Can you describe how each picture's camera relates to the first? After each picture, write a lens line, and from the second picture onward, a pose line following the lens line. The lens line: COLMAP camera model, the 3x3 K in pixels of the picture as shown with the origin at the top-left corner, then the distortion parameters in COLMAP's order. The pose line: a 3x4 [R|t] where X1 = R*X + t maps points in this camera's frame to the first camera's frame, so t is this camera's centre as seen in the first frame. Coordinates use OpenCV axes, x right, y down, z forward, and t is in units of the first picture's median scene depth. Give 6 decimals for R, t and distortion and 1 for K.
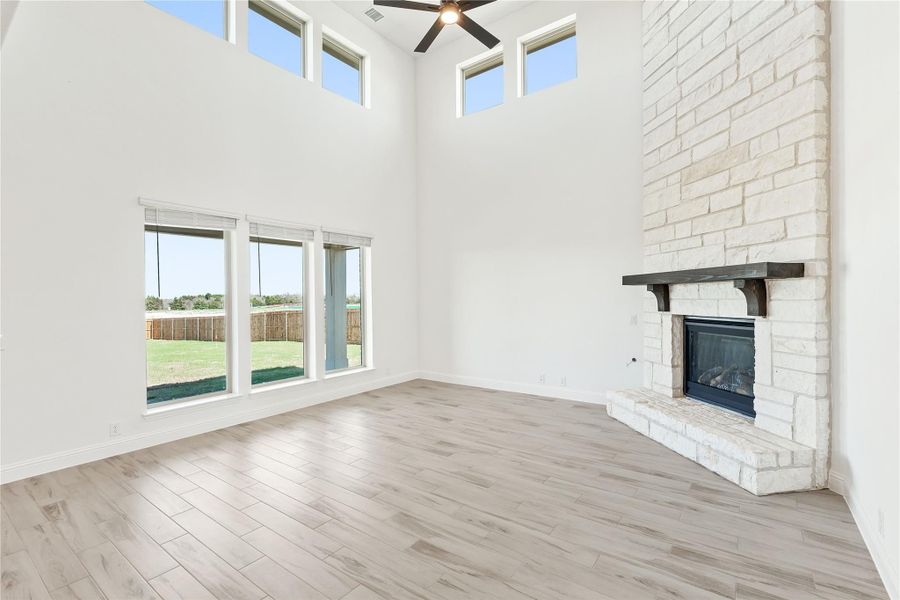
lens RADIAL K [[397.1, 0, 448.3], [0, 397.1, 298.8], [0, 0, 1]] dist [0.001123, 0.000279]
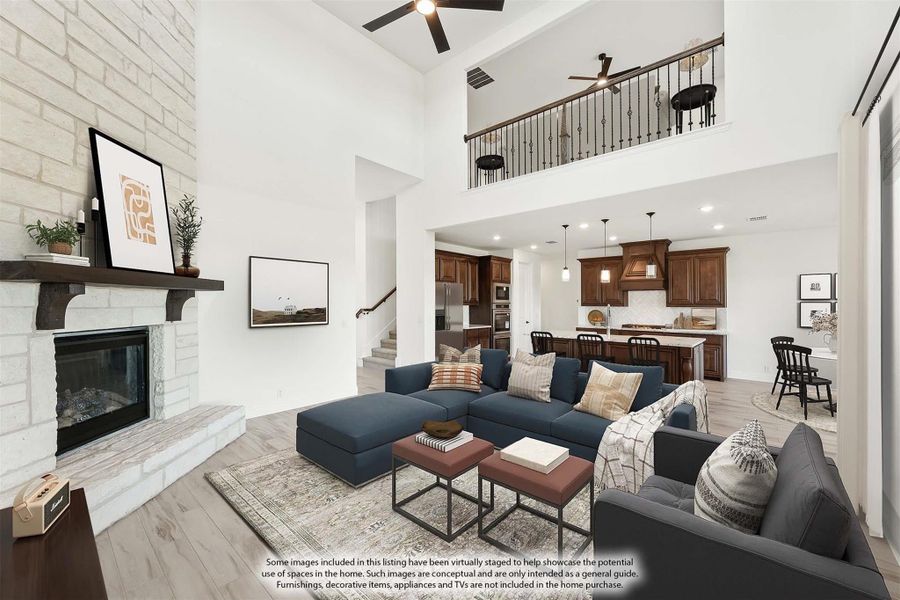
lens RADIAL K [[365.8, 0, 447.2], [0, 365.8, 304.3], [0, 0, 1]] dist [-0.000125, -0.000206]
pose [[-0.994997, 0.013948, 0.098927, -0.118962], [0.014215, 0.999897, 0.001992, 0.002625], [-0.098889, 0.003389, -0.995093, 1.780783]]
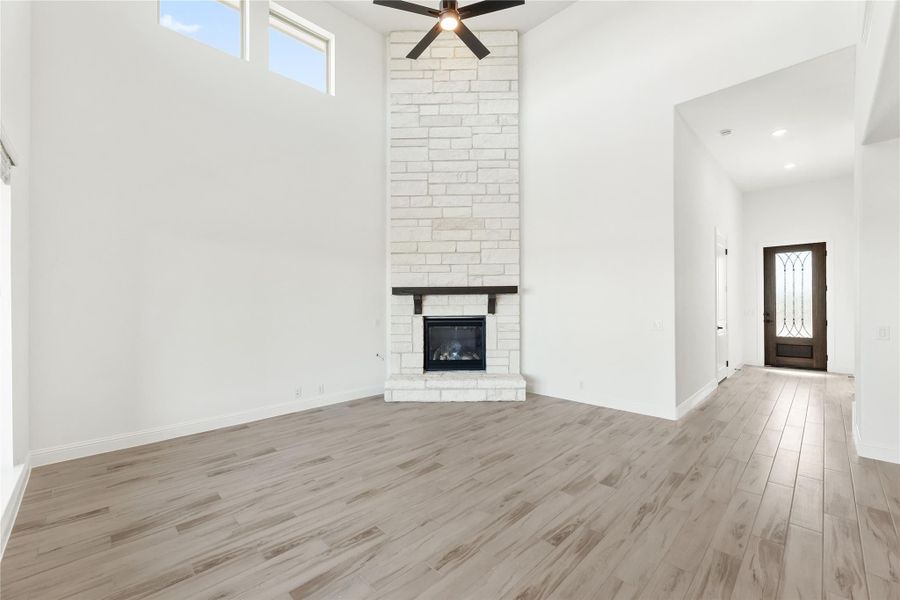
lens RADIAL K [[365.8, 0, 449.3], [0, 365.8, 303.6], [0, 0, 1]] dist [-0.000125, -0.000206]
pose [[0.169482, 0.010478, 0.985478, -0.858628], [0.009324, 0.999882, -0.012235, 0.013599], [-0.985489, 0.011262, 0.169364, 0.808895]]
